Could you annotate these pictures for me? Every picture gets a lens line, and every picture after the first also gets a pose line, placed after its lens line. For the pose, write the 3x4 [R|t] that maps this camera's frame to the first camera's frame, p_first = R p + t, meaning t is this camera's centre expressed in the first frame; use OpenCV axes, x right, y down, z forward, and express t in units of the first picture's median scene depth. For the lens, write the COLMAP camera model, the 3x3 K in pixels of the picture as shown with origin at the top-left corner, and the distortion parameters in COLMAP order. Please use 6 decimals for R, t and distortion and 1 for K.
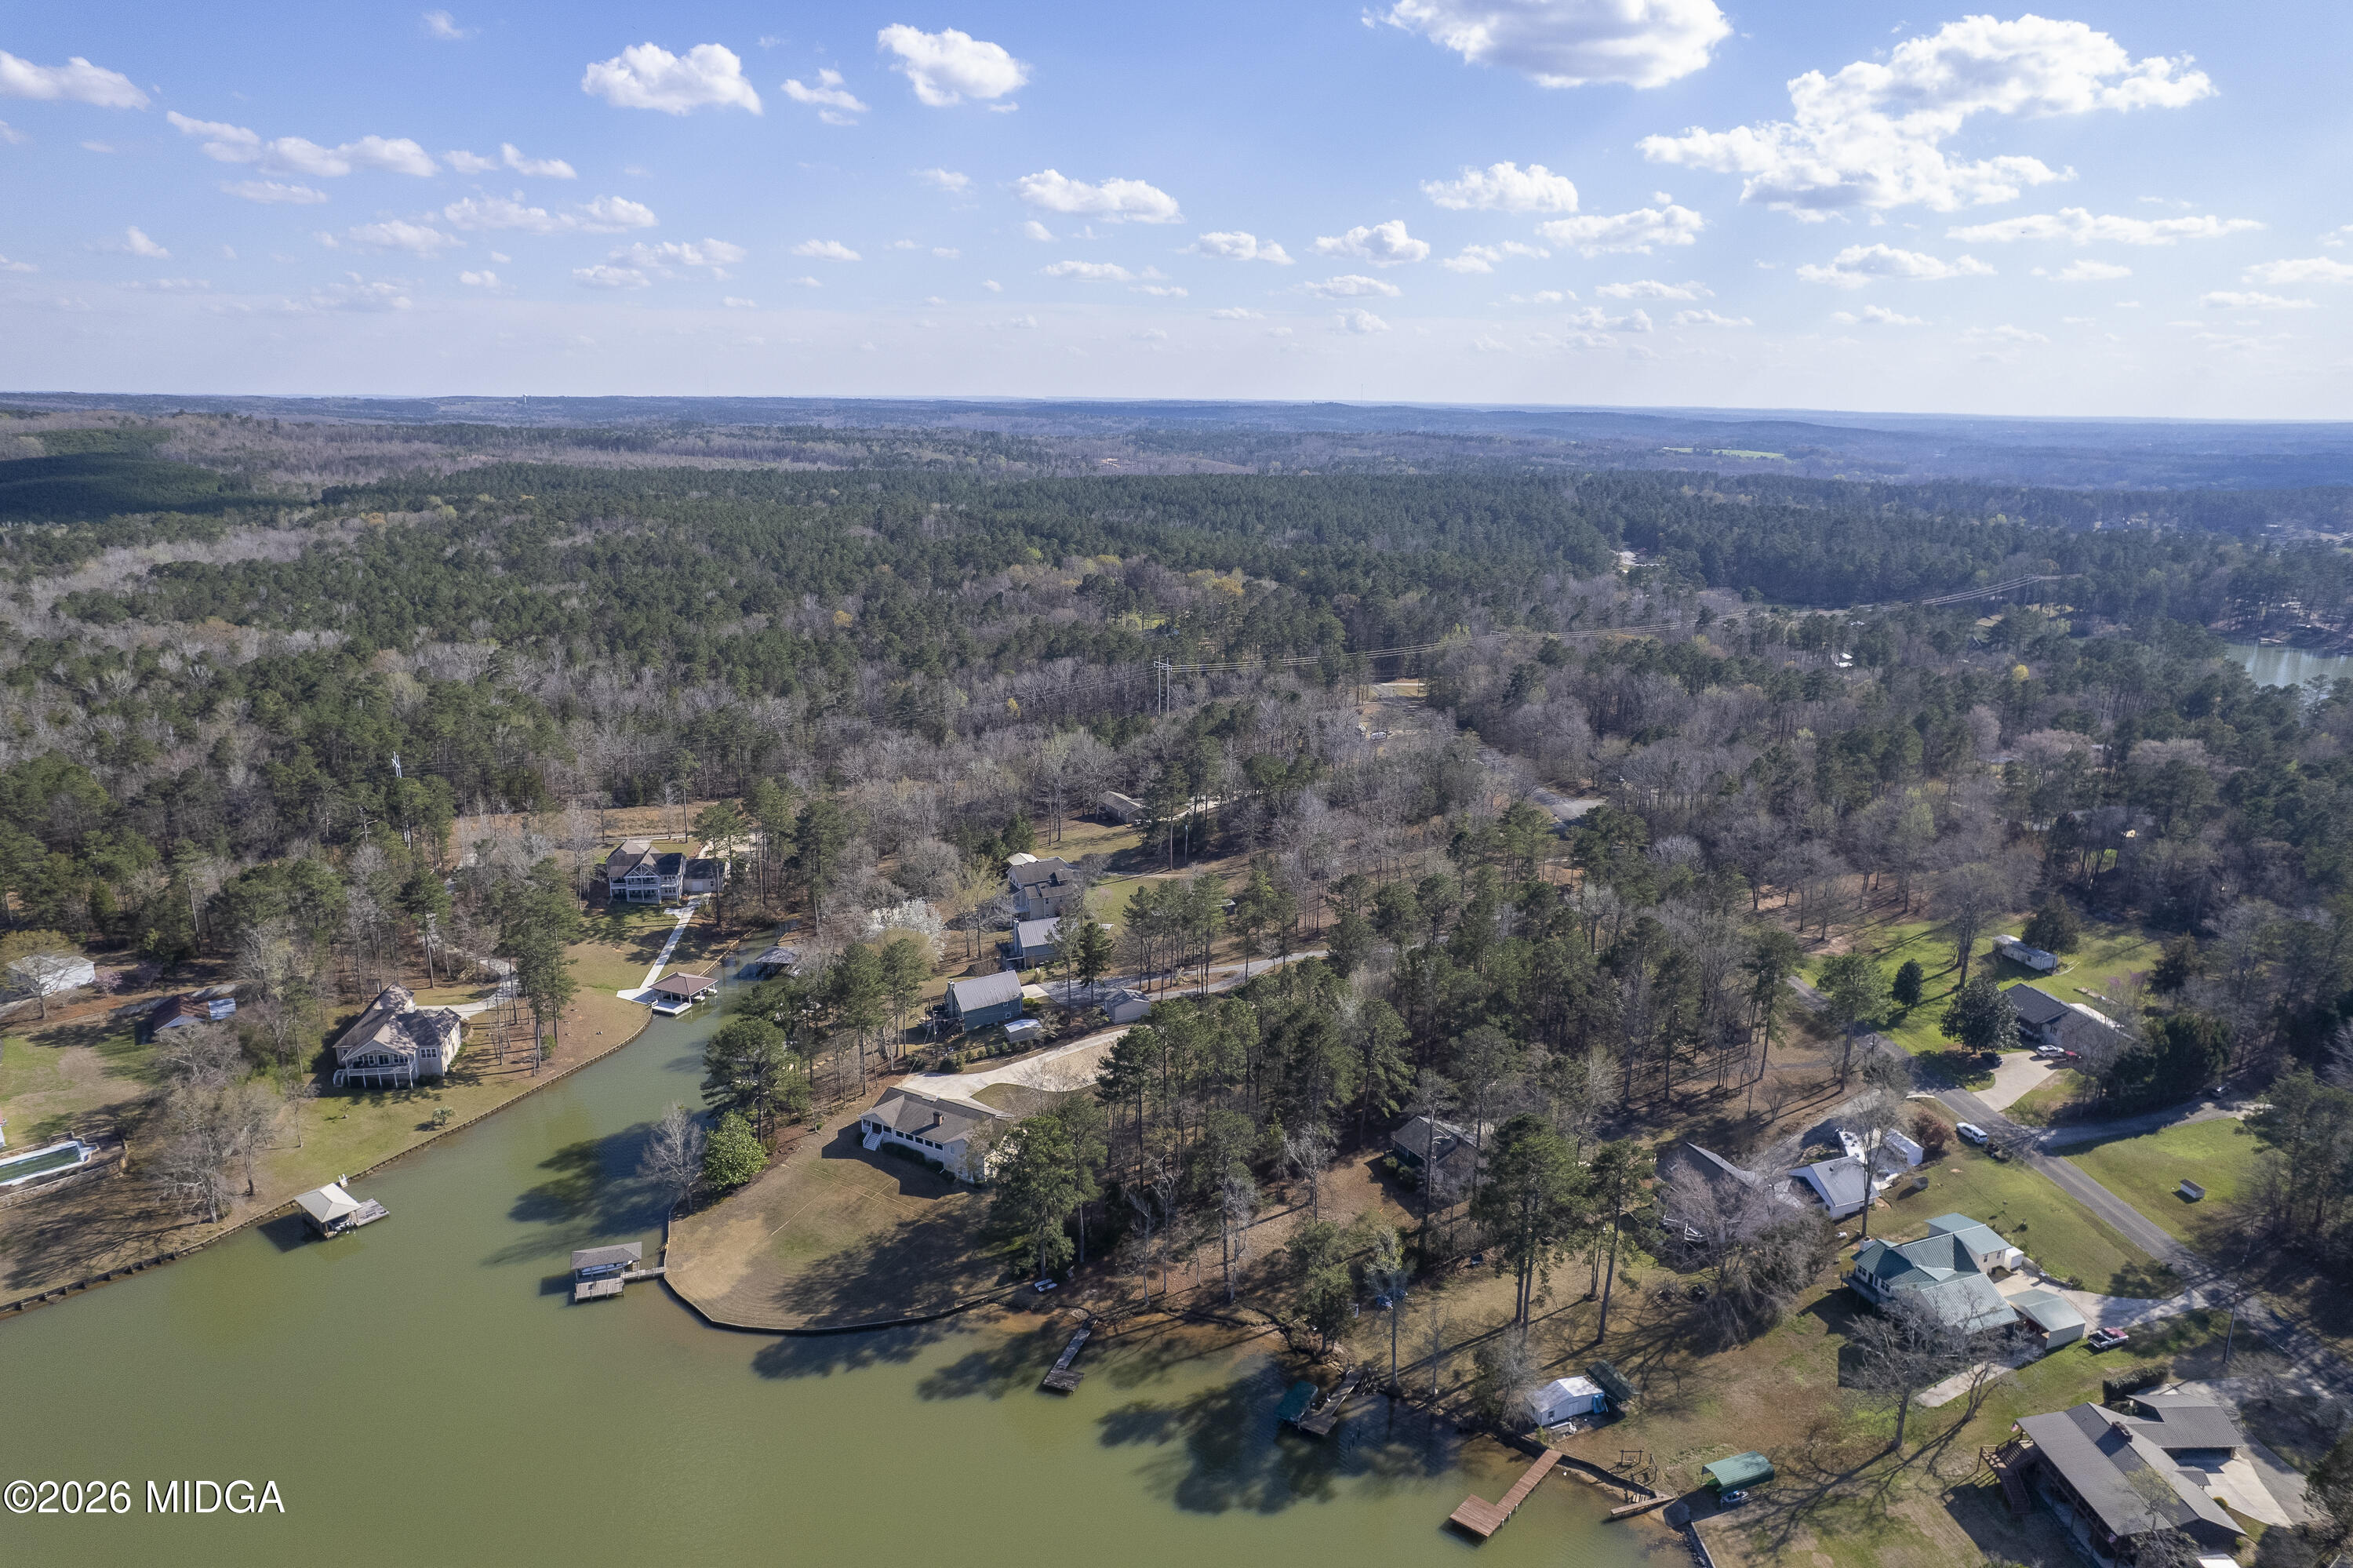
lens RADIAL K [[1517.4, 0, 1181.1], [0, 1517.4, 784.0], [0, 0, 1]] dist [-0.089210, 0.078986]
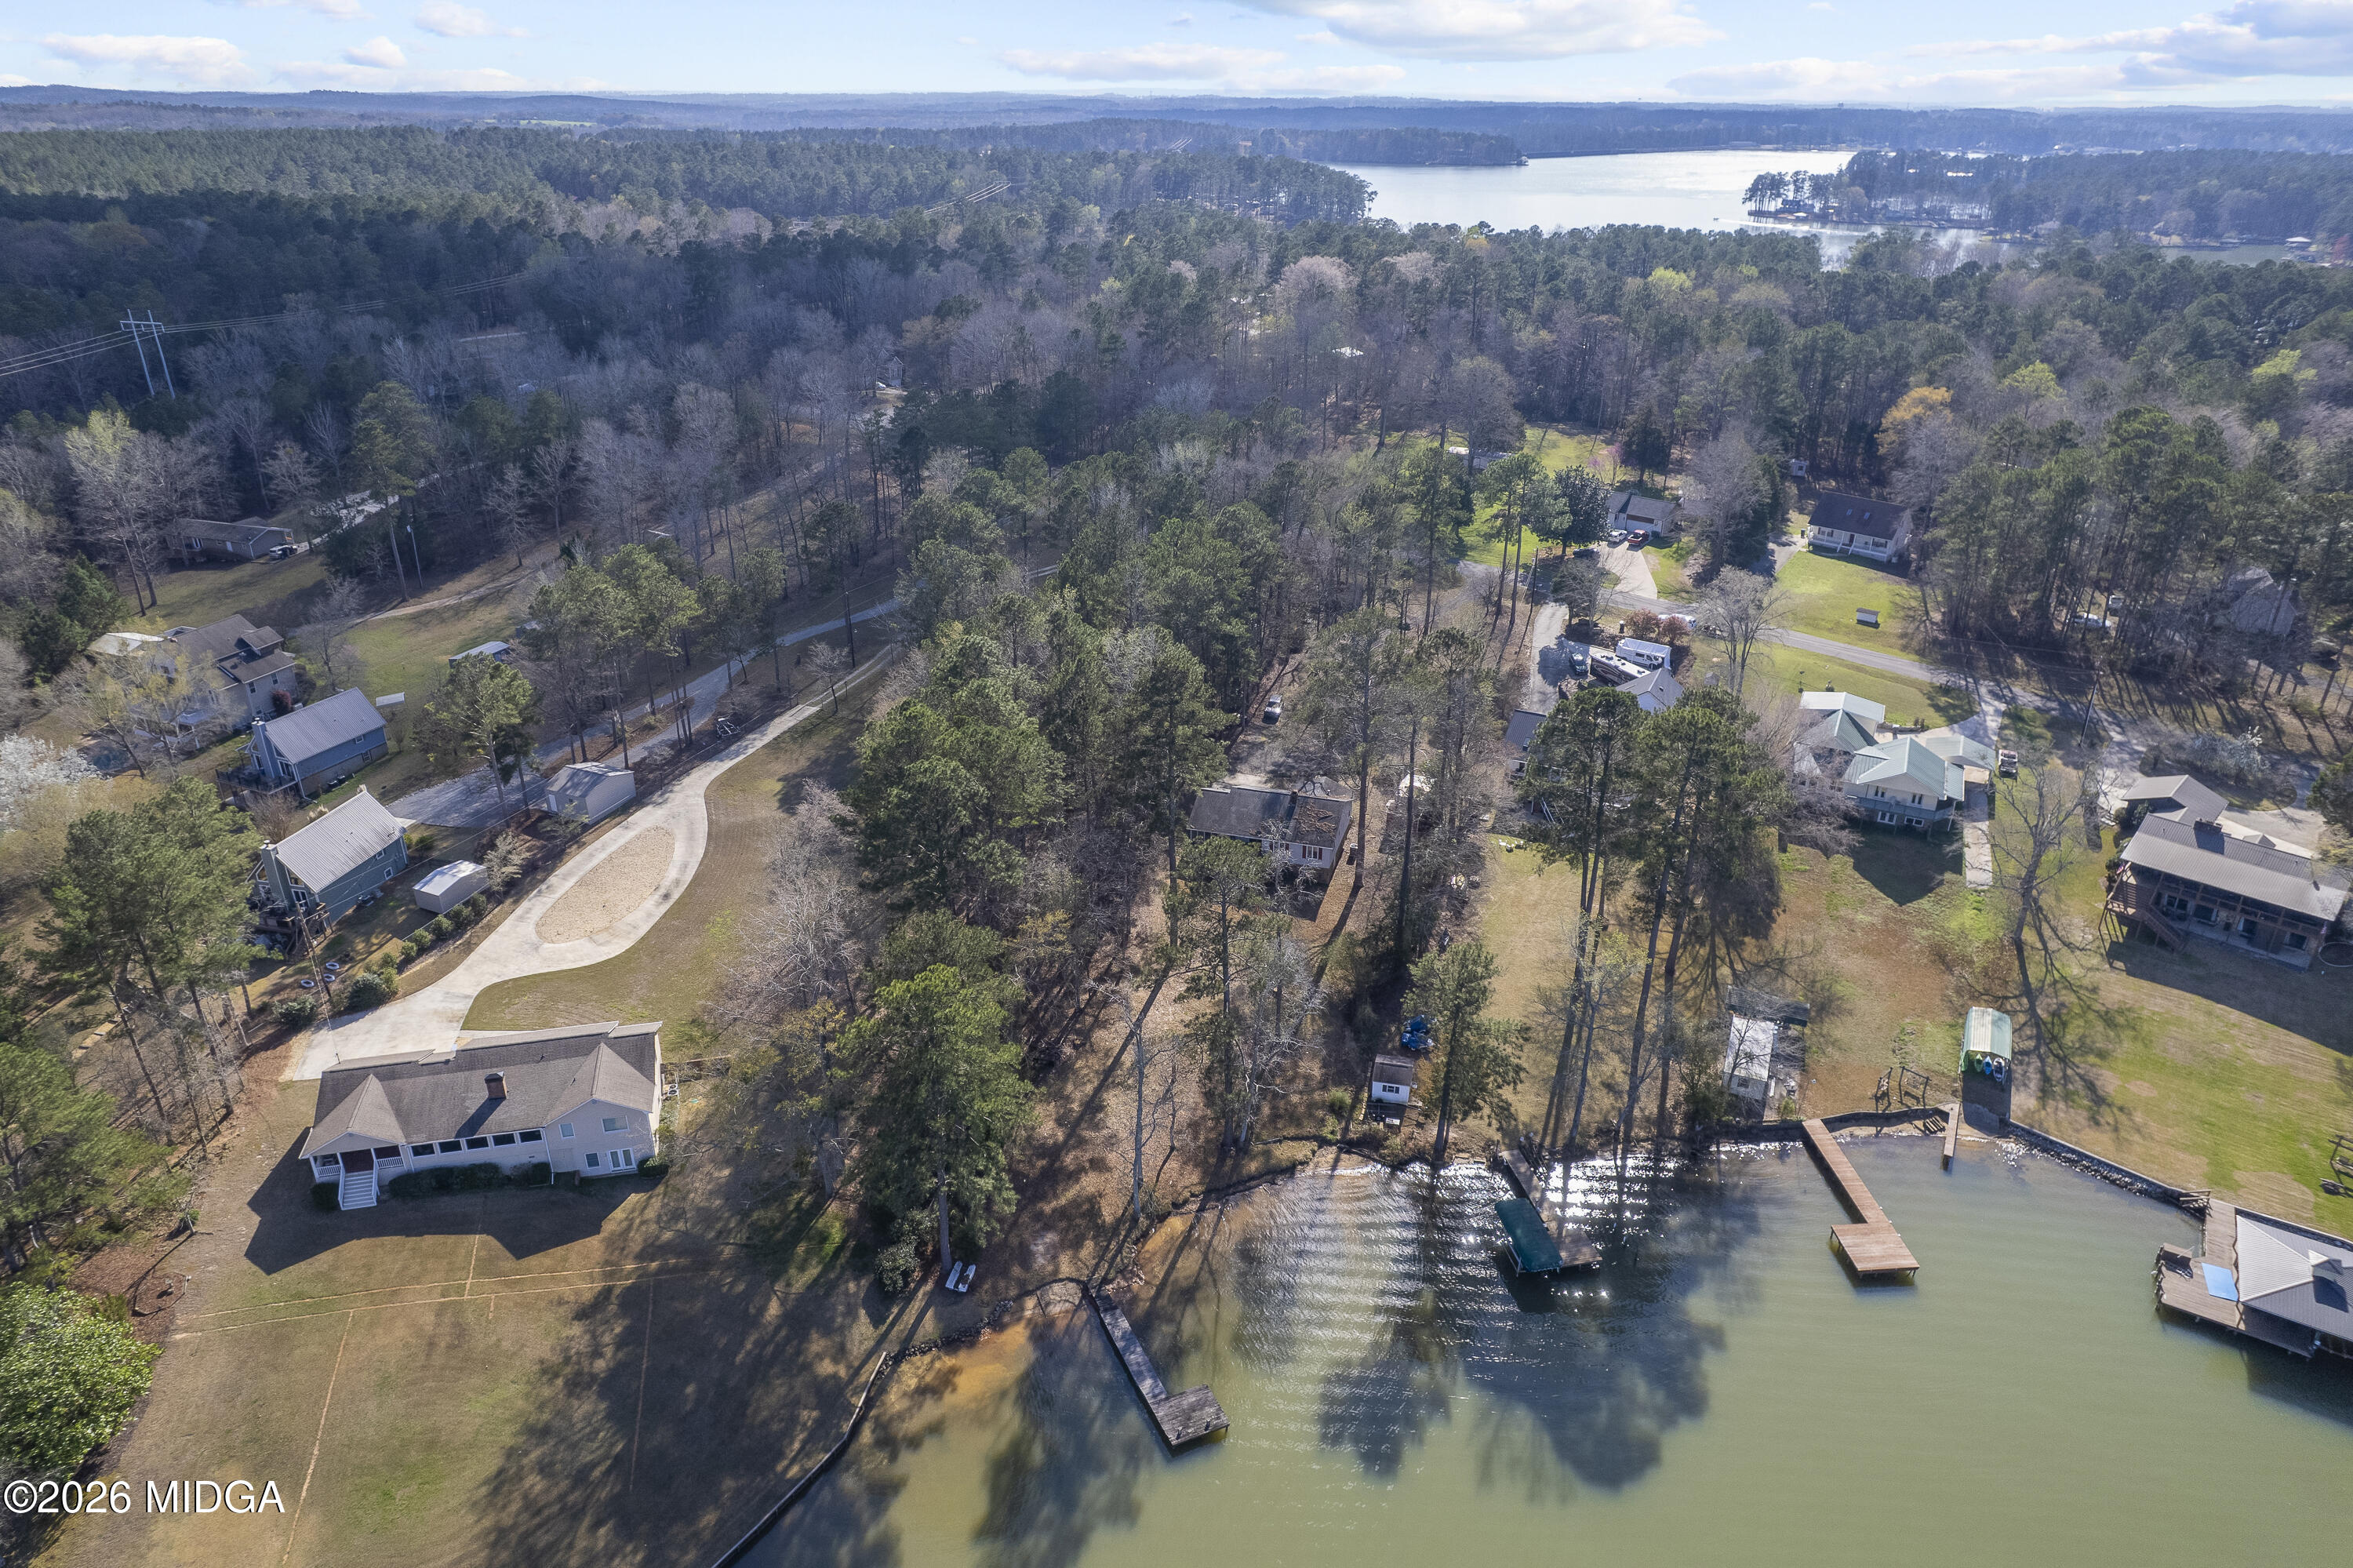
lens RADIAL K [[1510.0, 0, 1176.5], [0, 1510.0, 784.0], [0, 0, 1]] dist [-0.084204, 0.074343]
pose [[0.730649, -0.296430, 0.615045, -0.262899], [0.175134, 0.952063, 0.250808, 0.047180], [-0.659909, -0.075537, 0.747539, 0.498876]]
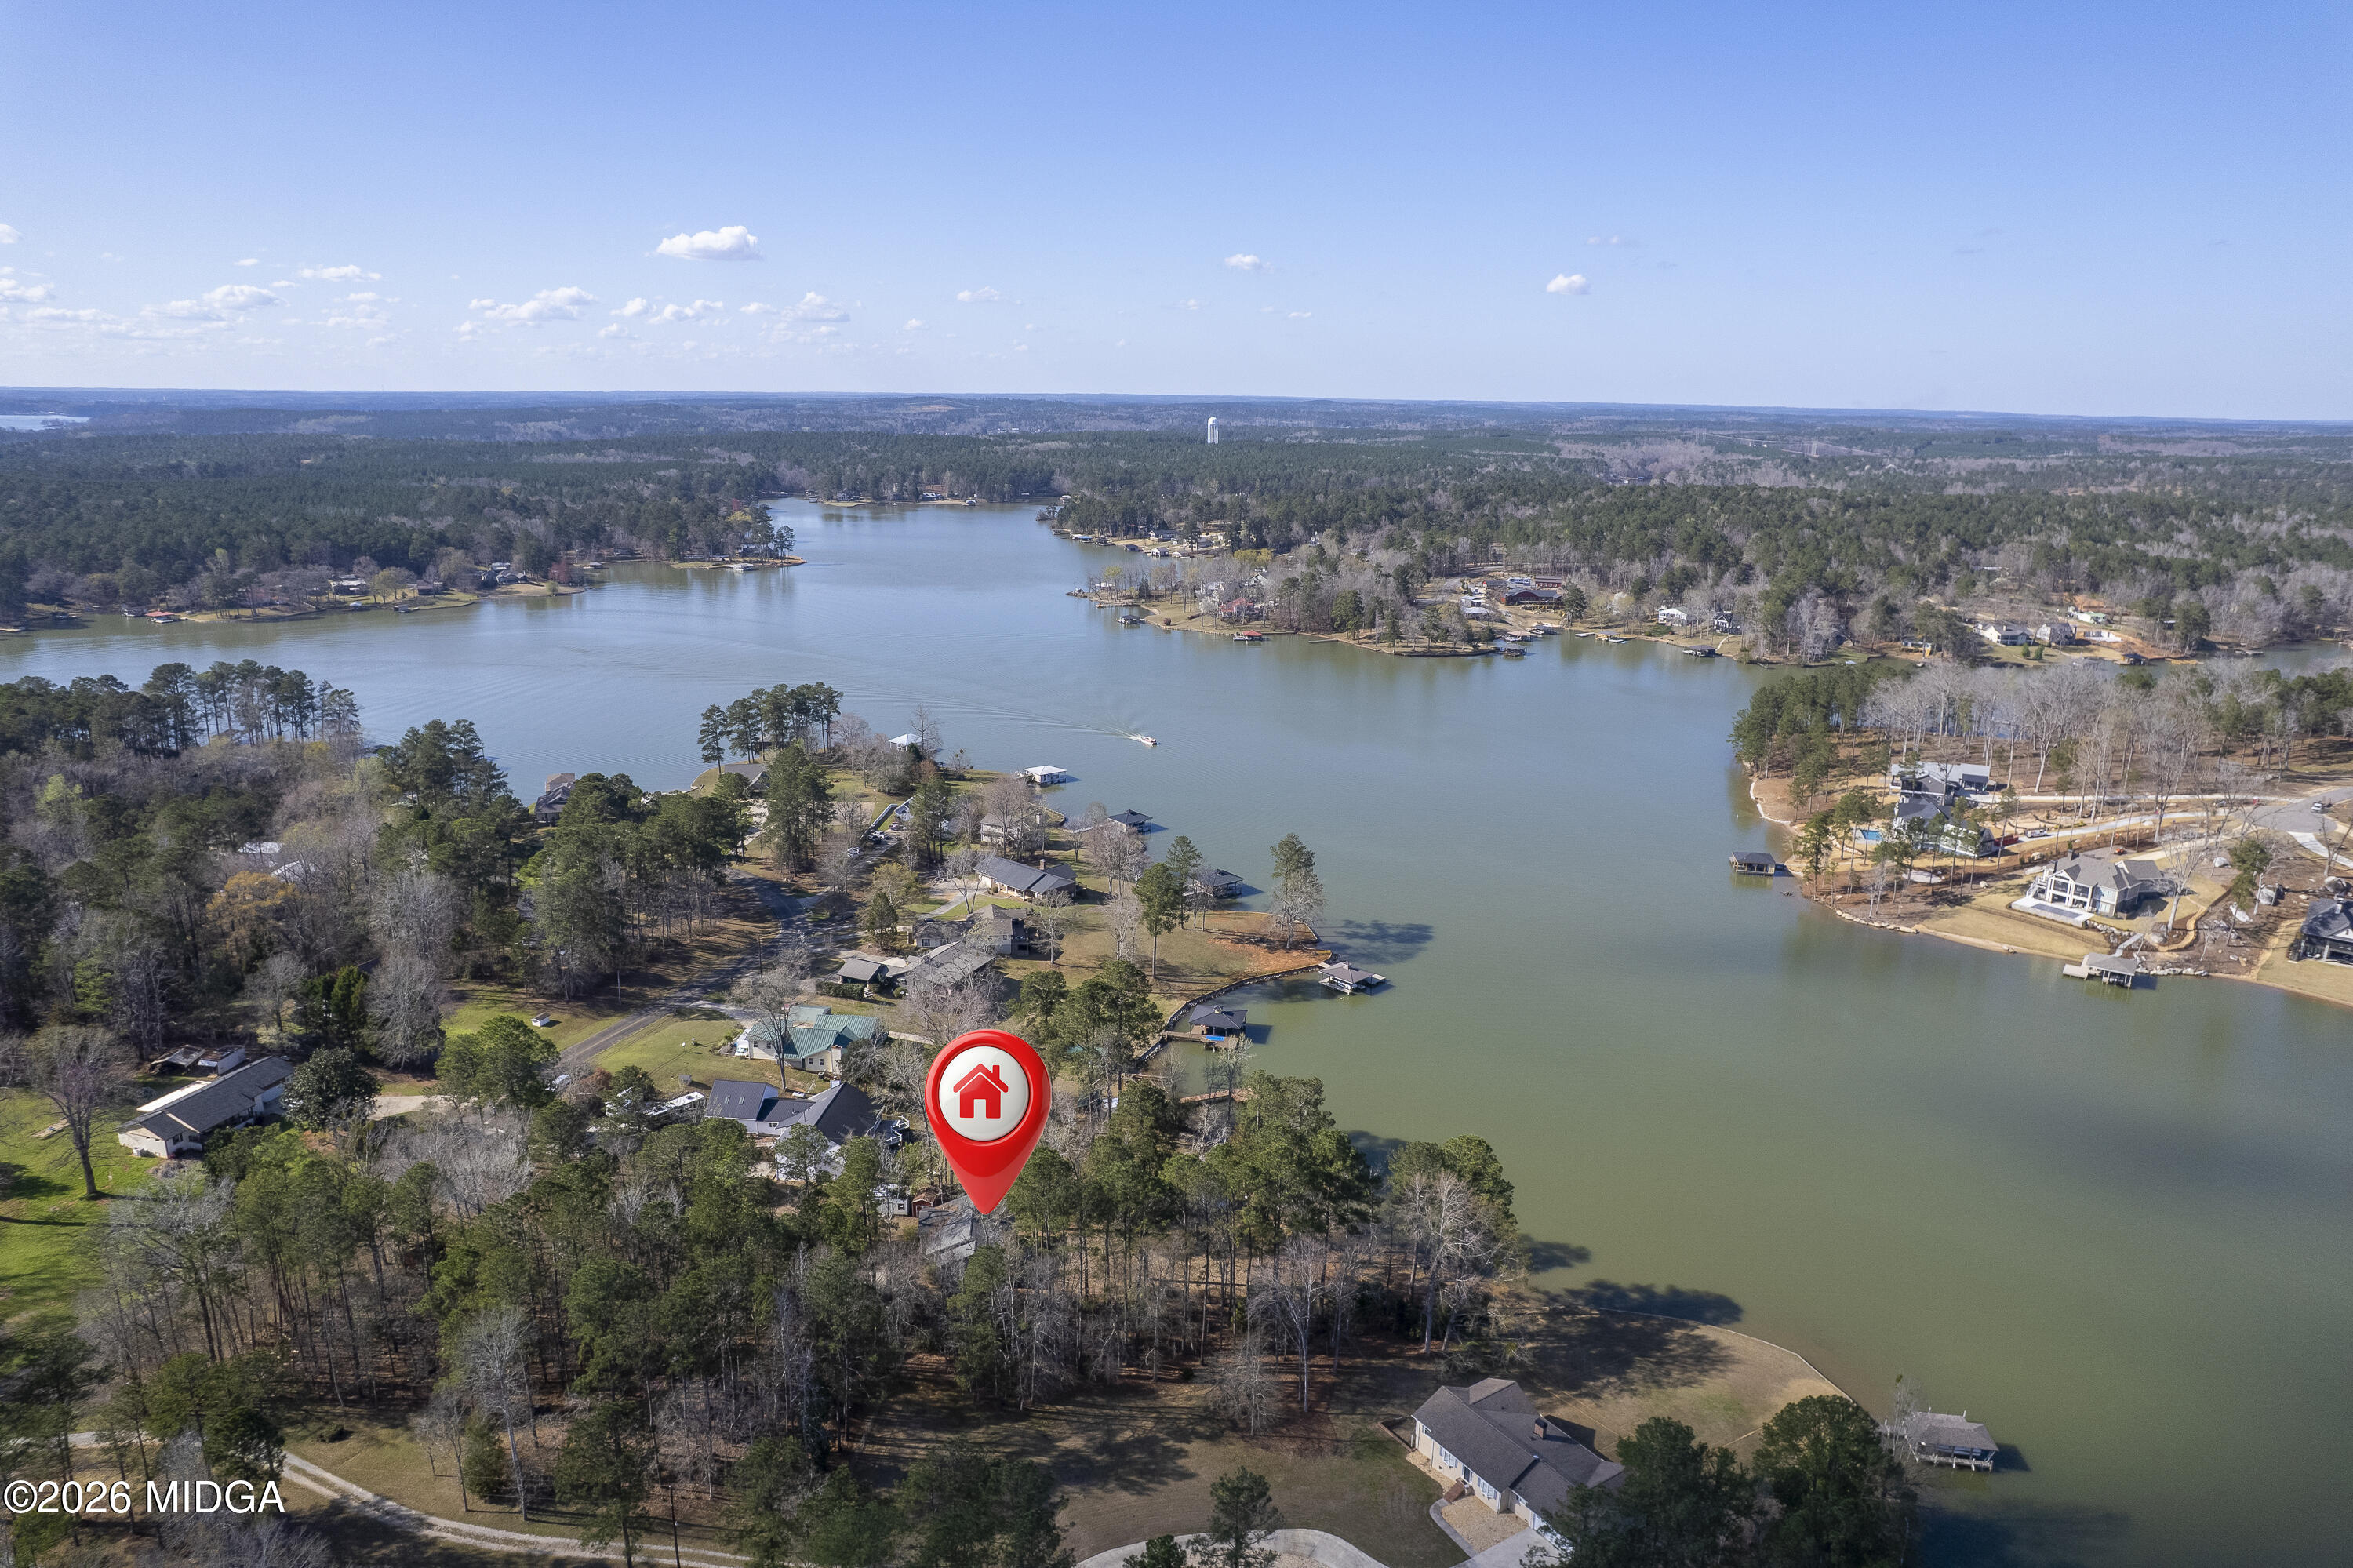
lens RADIAL K [[1517.4, 0, 1181.1], [0, 1517.4, 784.0], [0, 0, 1]] dist [-0.089210, 0.078986]
pose [[-0.892821, -0.138324, 0.428645, -0.265664], [0.088196, 0.879562, 0.467538, -0.387069], [-0.441692, 0.455233, -0.773092, 1.465177]]
